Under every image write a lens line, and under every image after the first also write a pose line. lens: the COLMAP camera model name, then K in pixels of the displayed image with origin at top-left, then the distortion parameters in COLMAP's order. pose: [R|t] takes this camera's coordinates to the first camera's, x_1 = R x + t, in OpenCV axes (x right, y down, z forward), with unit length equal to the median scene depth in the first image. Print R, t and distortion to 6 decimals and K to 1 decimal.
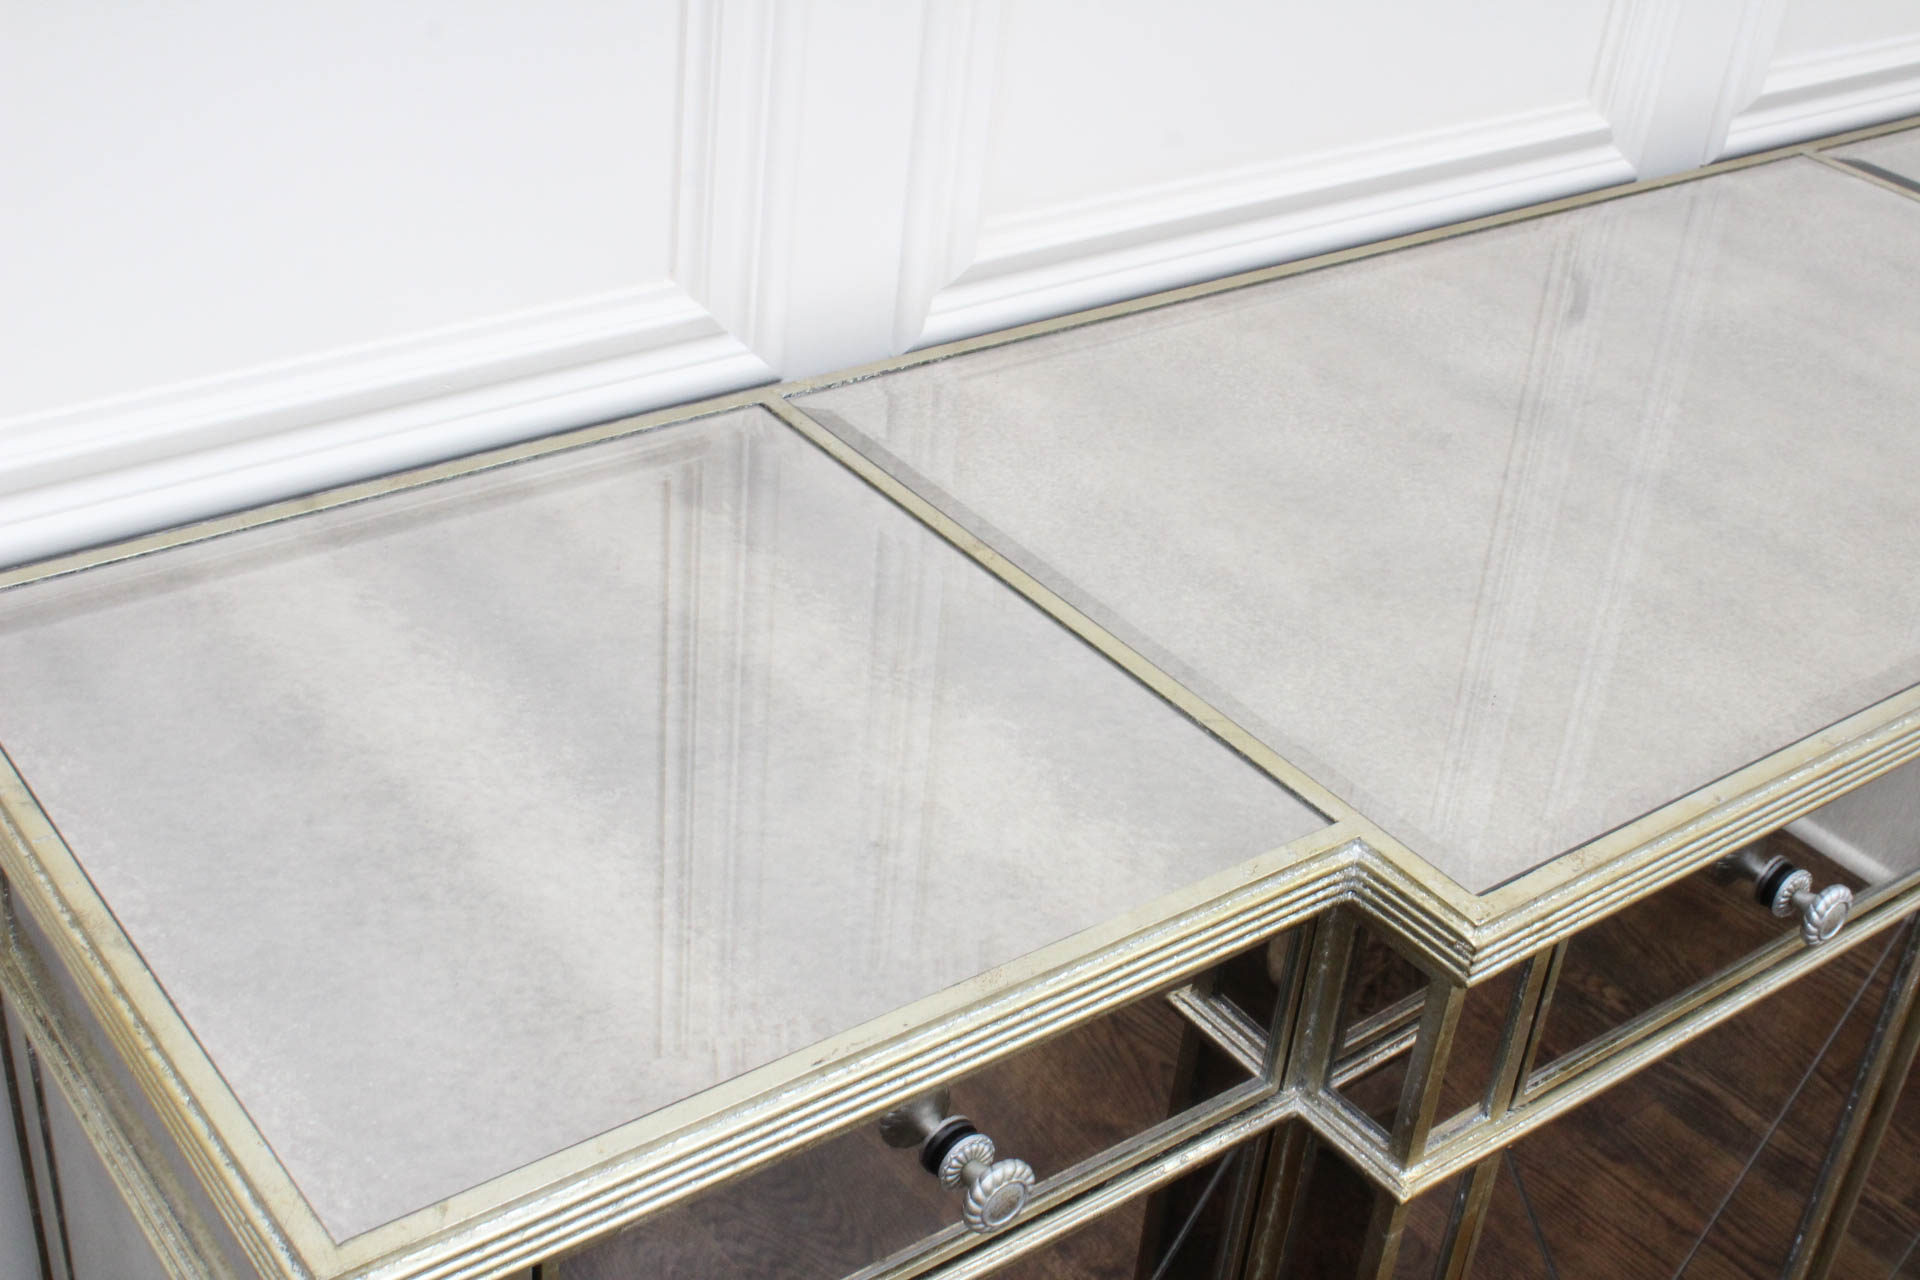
lens RADIAL K [[2359.1, 0, 966.2], [0, 2359.1, 656.0], [0, 0, 1]] dist [-0.005989, 0.000000]
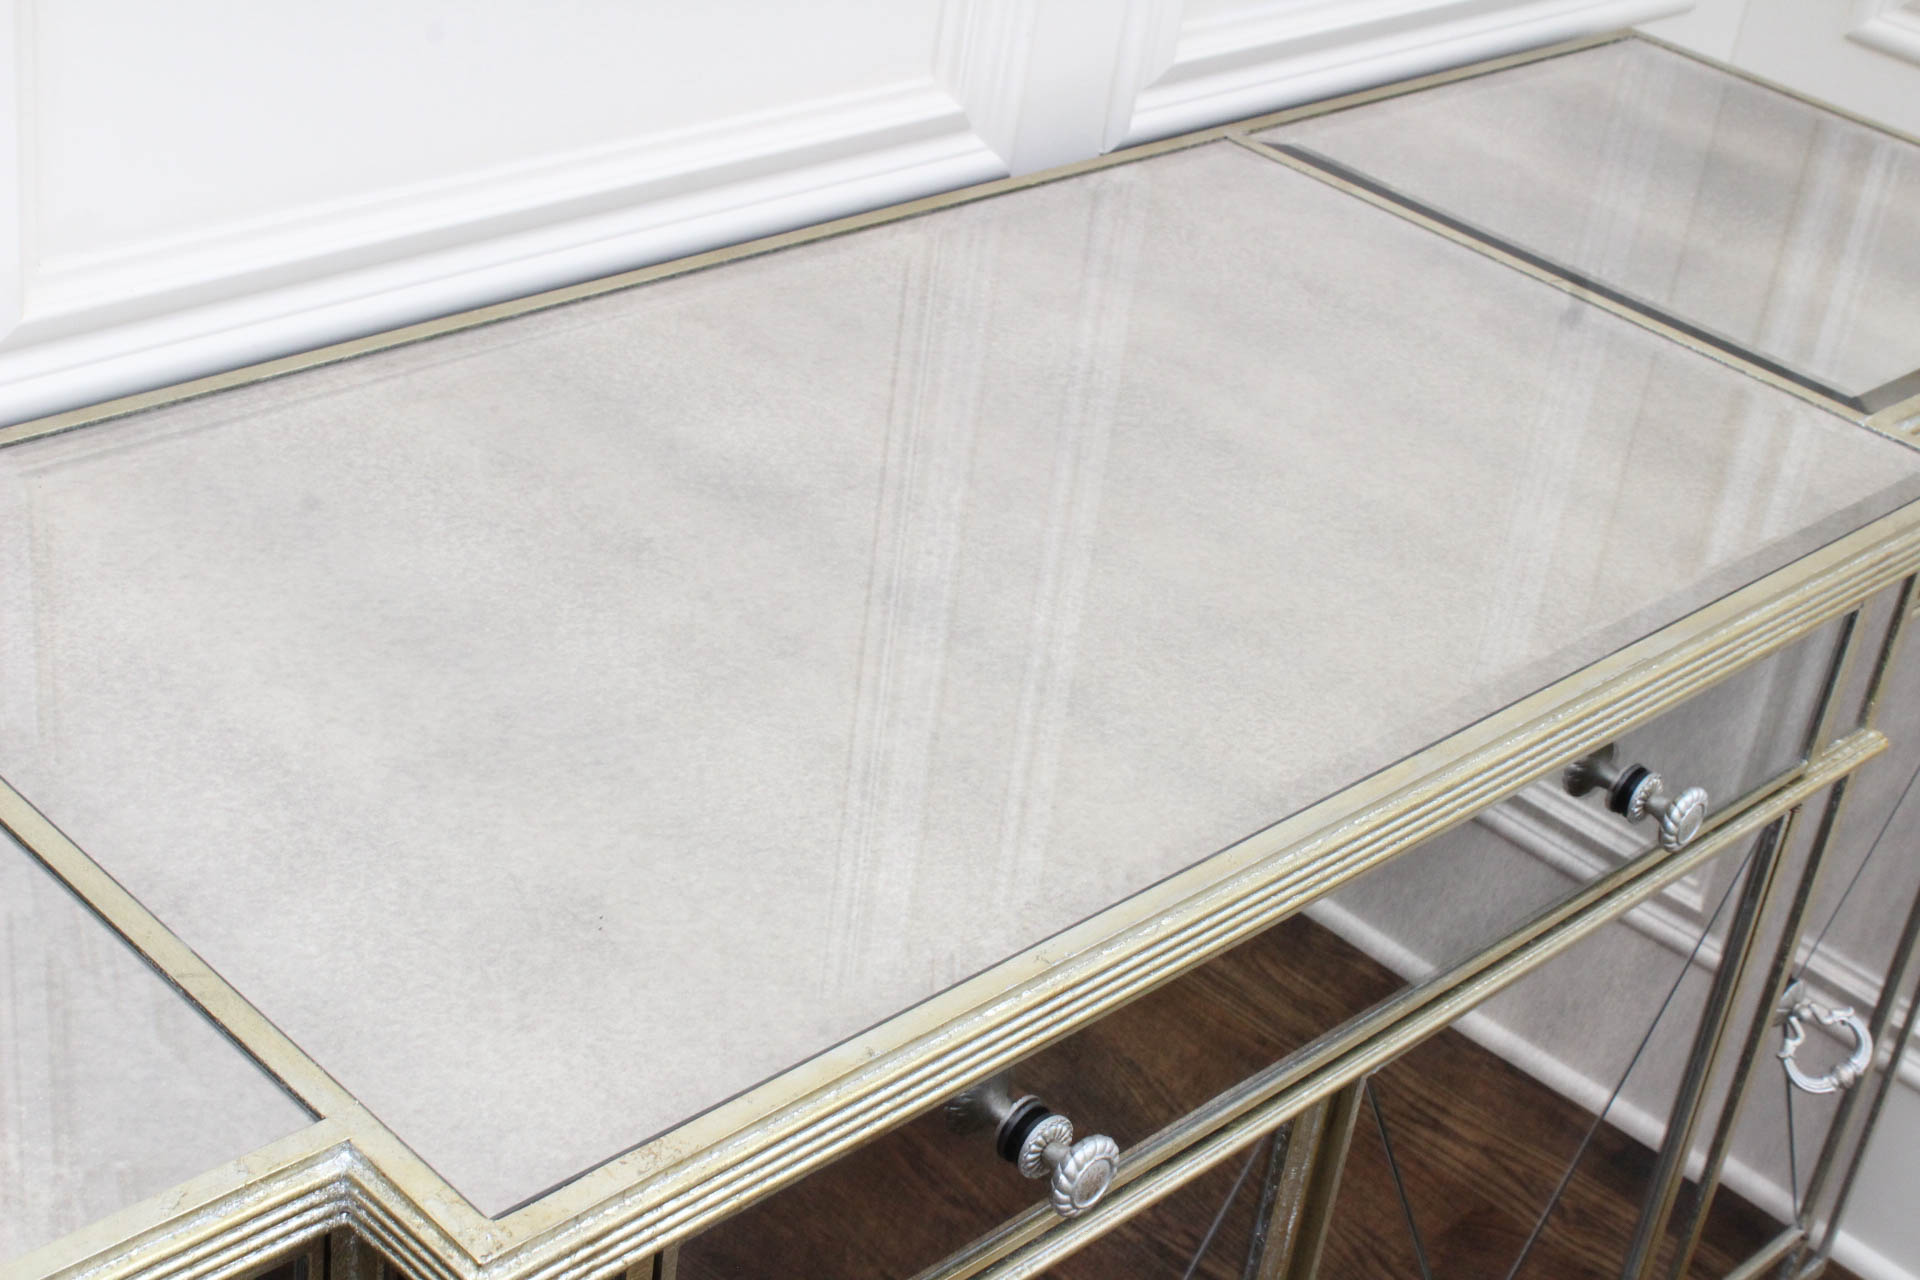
lens RADIAL K [[2882.5, 0, 955.4], [0, 2882.5, 631.9], [0, 0, 1]] dist [-0.040448, 0.000000]
pose [[0.993190, -0.032545, 0.111870, 0.223882], [0.034379, 0.999304, -0.014503, -0.053426], [-0.111320, 0.018250, 0.993617, 0.075561]]
